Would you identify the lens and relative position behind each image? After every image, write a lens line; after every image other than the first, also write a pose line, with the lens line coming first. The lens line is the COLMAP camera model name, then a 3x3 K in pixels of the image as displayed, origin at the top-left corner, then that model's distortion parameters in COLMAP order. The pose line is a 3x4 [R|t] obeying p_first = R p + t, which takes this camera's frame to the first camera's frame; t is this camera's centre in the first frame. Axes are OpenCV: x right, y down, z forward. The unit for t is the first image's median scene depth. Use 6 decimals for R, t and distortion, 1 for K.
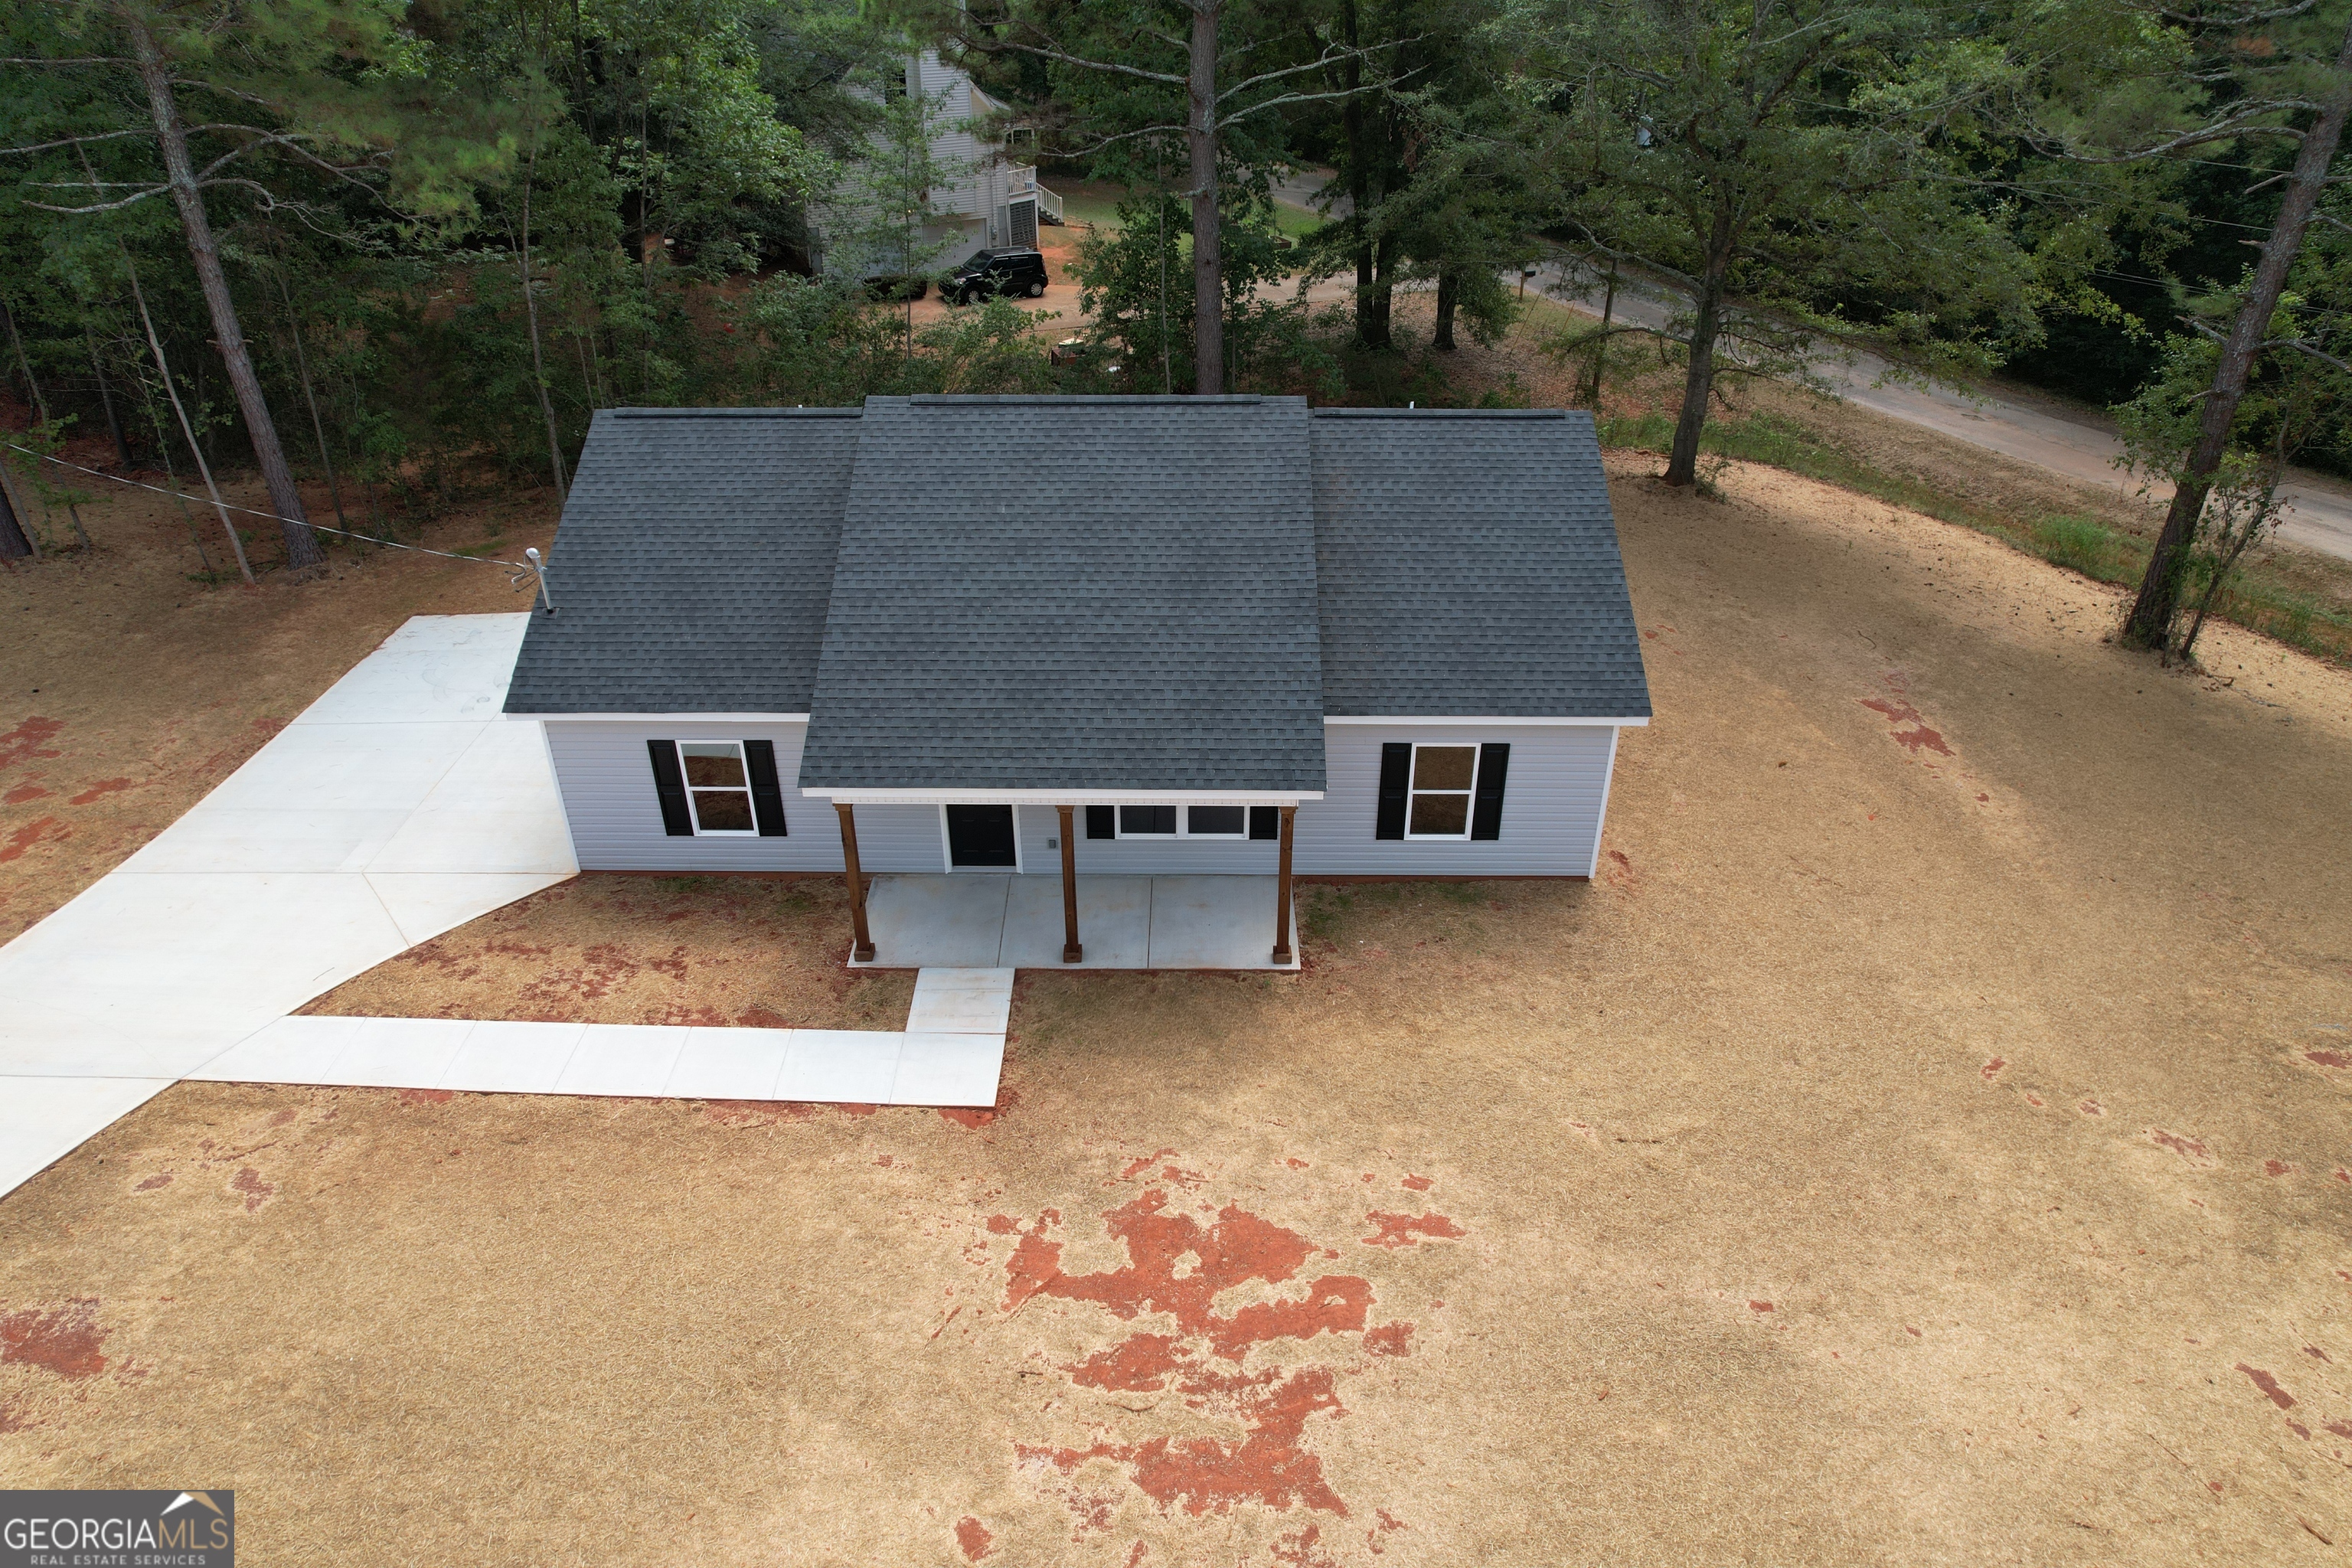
lens RADIAL K [[1505.7, 0, 1172.5], [0, 1505.7, 776.2], [0, 0, 1]] dist [-0.075866, 0.067508]
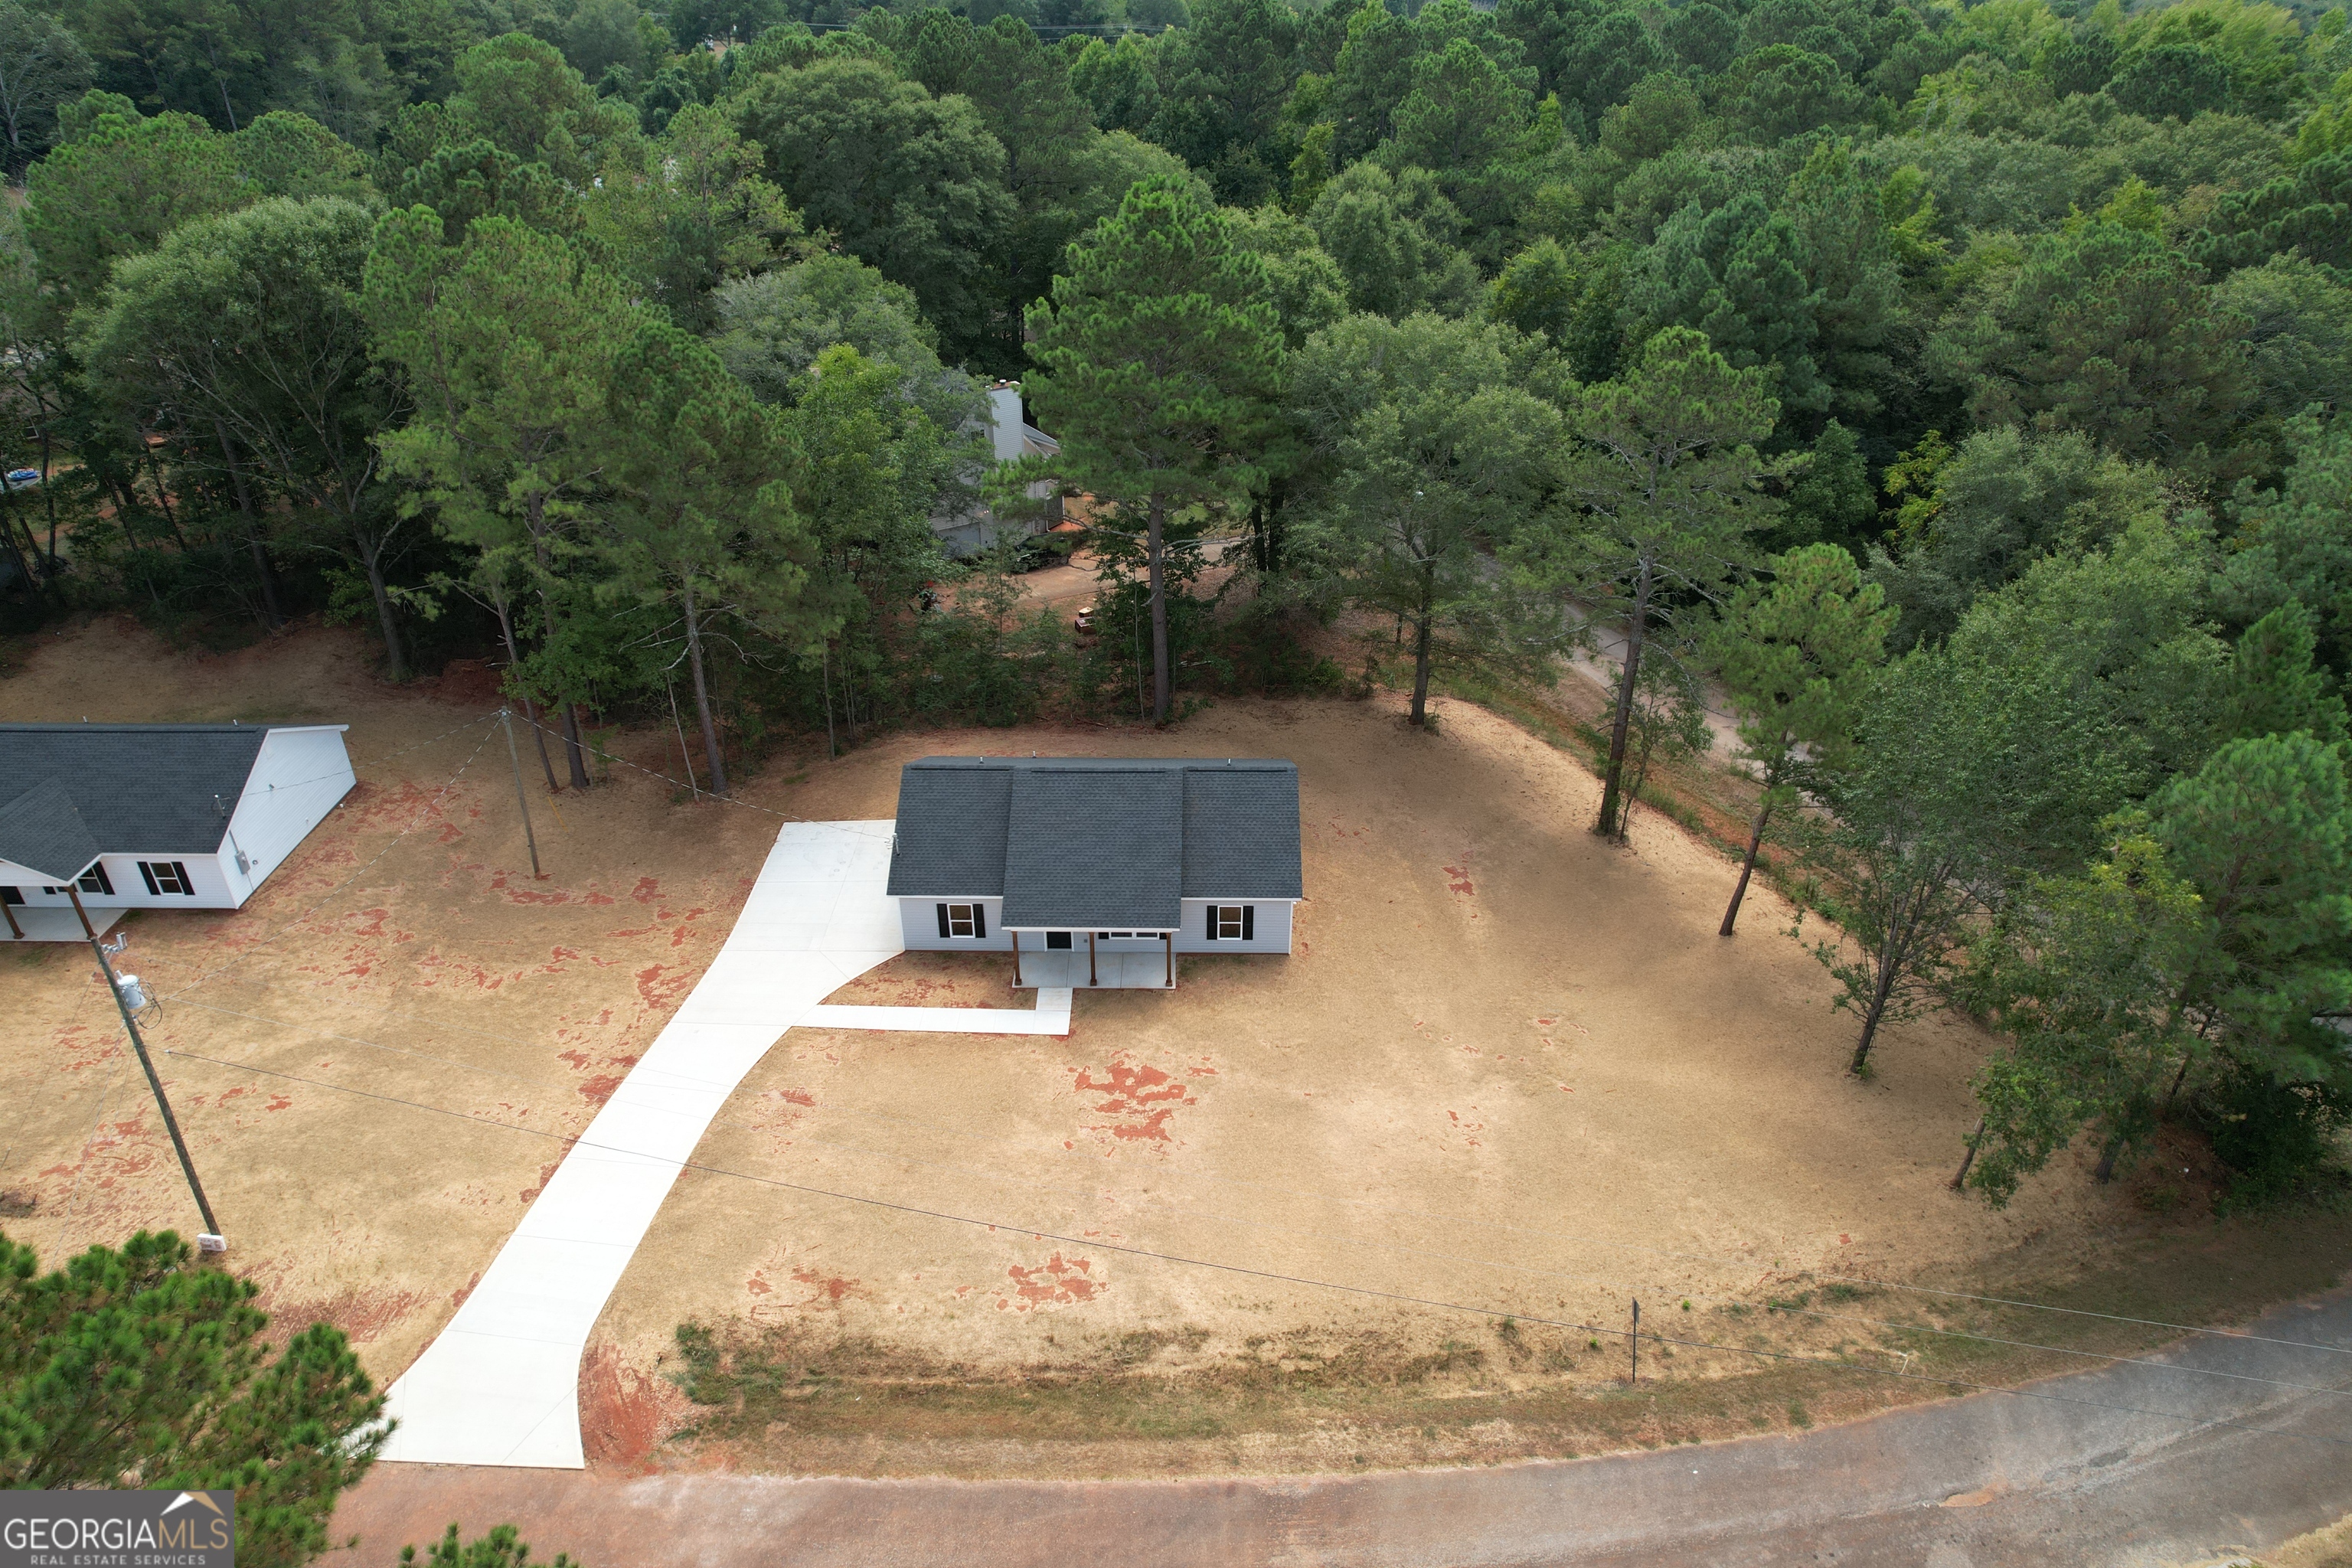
lens RADIAL K [[1505.7, 0, 1174.5], [0, 1505.7, 773.0], [0, 0, 1]] dist [-0.075866, 0.067508]
pose [[0.999998, 0.001541, -0.001335, 0.086236], [-0.001548, 0.999984, -0.005464, -0.254606], [0.001326, 0.005466, 0.999984, -1.781382]]
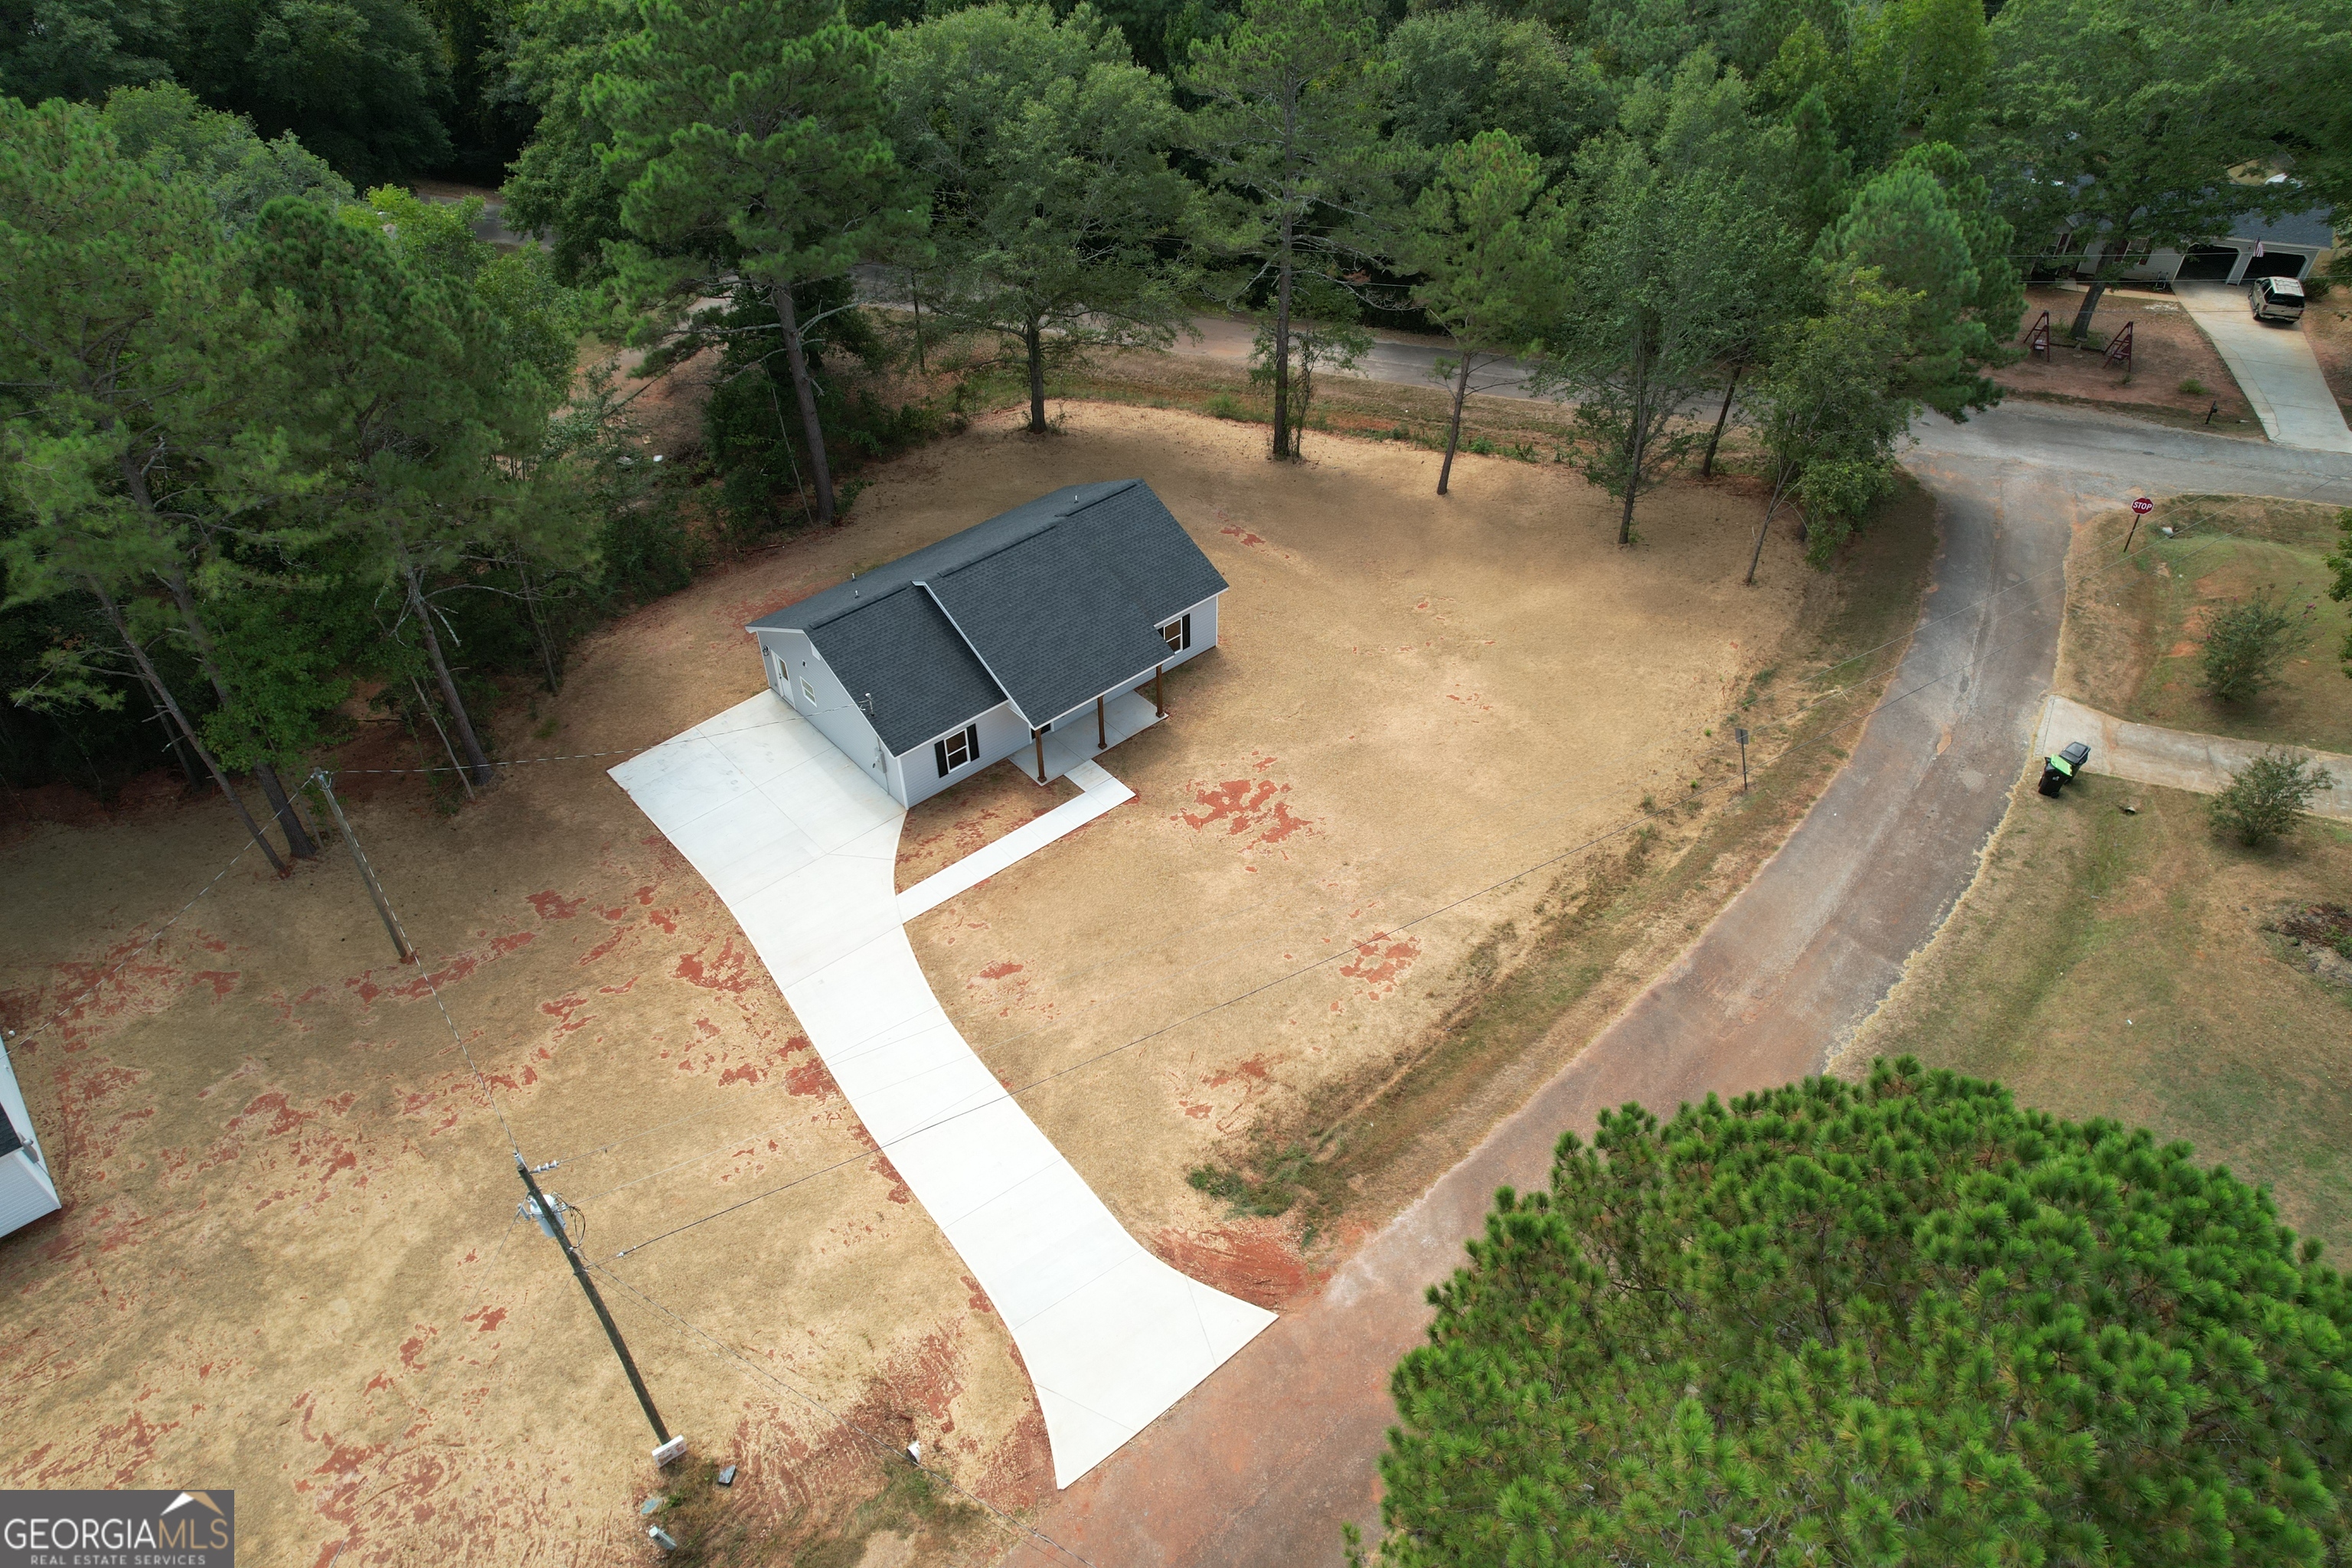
lens RADIAL K [[1505.7, 0, 1177.5], [0, 1505.7, 781.4], [0, 0, 1]] dist [-0.075866, 0.067508]
pose [[0.742255, -0.442623, 0.503133, -1.388881], [0.347845, 0.896229, 0.275279, -0.536937], [-0.572767, -0.029315, 0.819194, -1.346811]]
